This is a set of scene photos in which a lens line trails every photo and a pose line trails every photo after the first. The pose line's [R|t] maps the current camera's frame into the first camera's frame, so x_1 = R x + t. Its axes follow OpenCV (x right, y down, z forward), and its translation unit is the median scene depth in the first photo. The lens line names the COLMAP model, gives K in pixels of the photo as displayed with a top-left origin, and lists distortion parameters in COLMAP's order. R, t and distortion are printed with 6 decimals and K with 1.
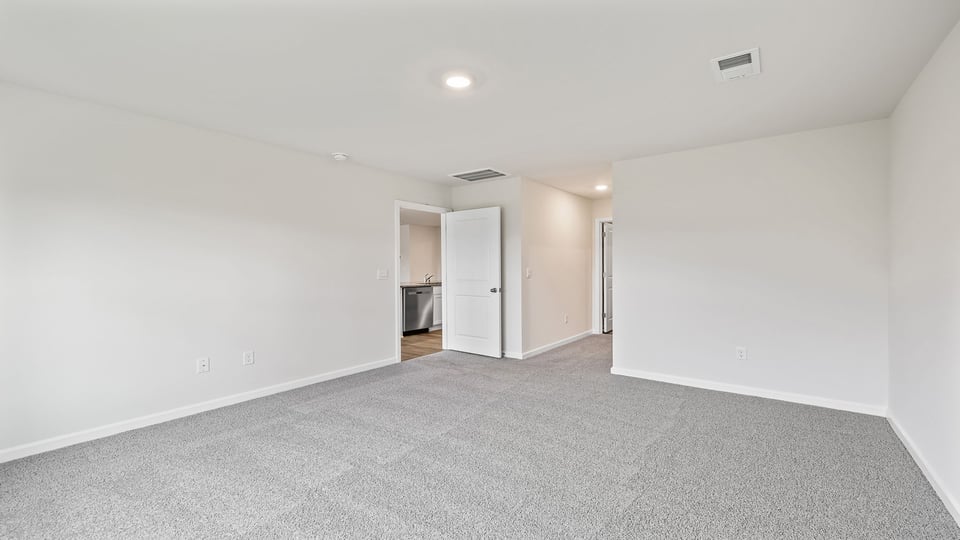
lens RADIAL K [[402.8, 0, 477.9], [0, 402.8, 269.4], [0, 0, 1]] dist [0.003536, 0.000659]
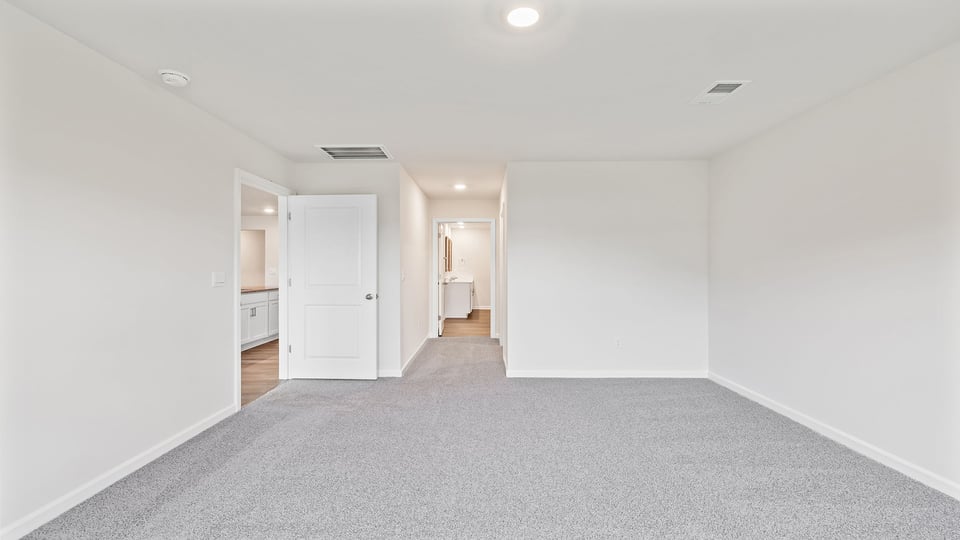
lens RADIAL K [[399.8, 0, 476.2], [0, 399.8, 265.0], [0, 0, 1]] dist [-0.000940, -0.000142]
pose [[0.810105, 0.005968, 0.586254, -0.266467], [0.003075, 0.999891, -0.014427, -0.000057], [-0.586276, 0.013490, 0.809999, 0.226172]]
